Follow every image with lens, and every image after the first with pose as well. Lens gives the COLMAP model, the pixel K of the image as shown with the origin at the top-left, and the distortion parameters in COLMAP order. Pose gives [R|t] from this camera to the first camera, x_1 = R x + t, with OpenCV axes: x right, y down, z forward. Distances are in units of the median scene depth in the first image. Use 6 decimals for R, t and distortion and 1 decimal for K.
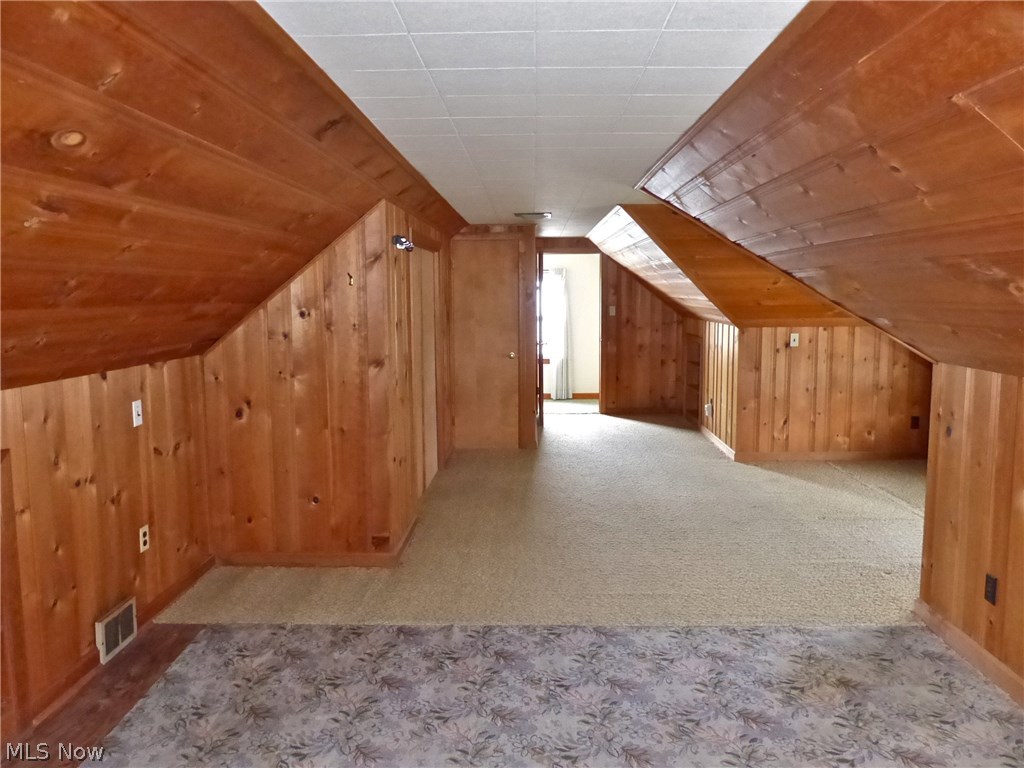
lens RADIAL K [[784.3, 0, 512.0], [0, 784.3, 384.0], [0, 0, 1]] dist [-0.003643, -0.001864]
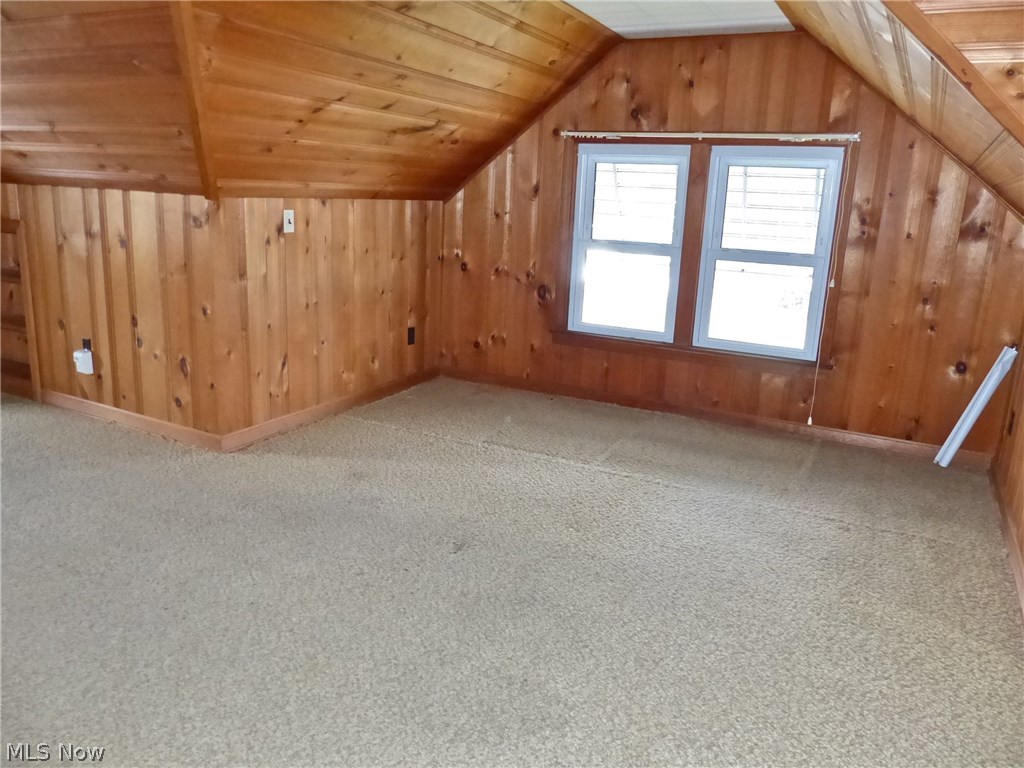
lens RADIAL K [[784.3, 0, 512.0], [0, 784.3, 384.0], [0, 0, 1]] dist [-0.003643, -0.001864]
pose [[0.435093, -0.189339, 0.880253, -0.095540], [0.062094, 0.981622, 0.180451, -0.032512], [-0.898242, -0.023854, 0.438854, 0.593859]]
